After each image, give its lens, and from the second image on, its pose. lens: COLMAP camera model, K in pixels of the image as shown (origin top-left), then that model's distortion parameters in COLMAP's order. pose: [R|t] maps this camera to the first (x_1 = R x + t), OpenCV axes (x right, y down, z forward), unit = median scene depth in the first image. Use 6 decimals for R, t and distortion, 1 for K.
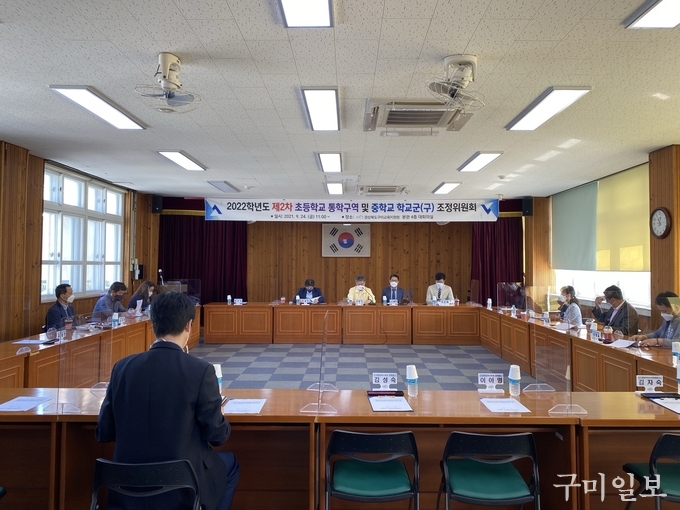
lens RADIAL K [[518.2, 0, 326.0], [0, 518.2, 249.9], [0, 0, 1]] dist [0.054870, -0.015183]
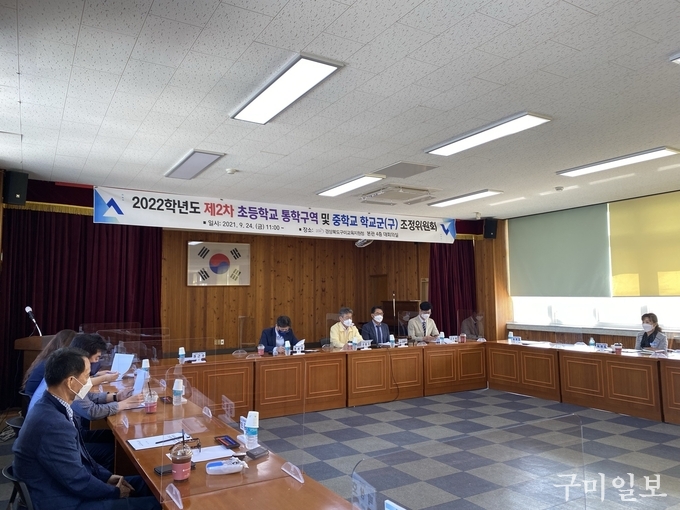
lens RADIAL K [[518.2, 0, 328.3], [0, 518.2, 234.8], [0, 0, 1]] dist [0.054870, -0.015183]
pose [[0.842518, 0.049422, 0.536396, -0.338392], [-0.000596, 0.995867, -0.090821, 0.011909], [-0.538668, 0.076199, 0.839065, 0.363302]]
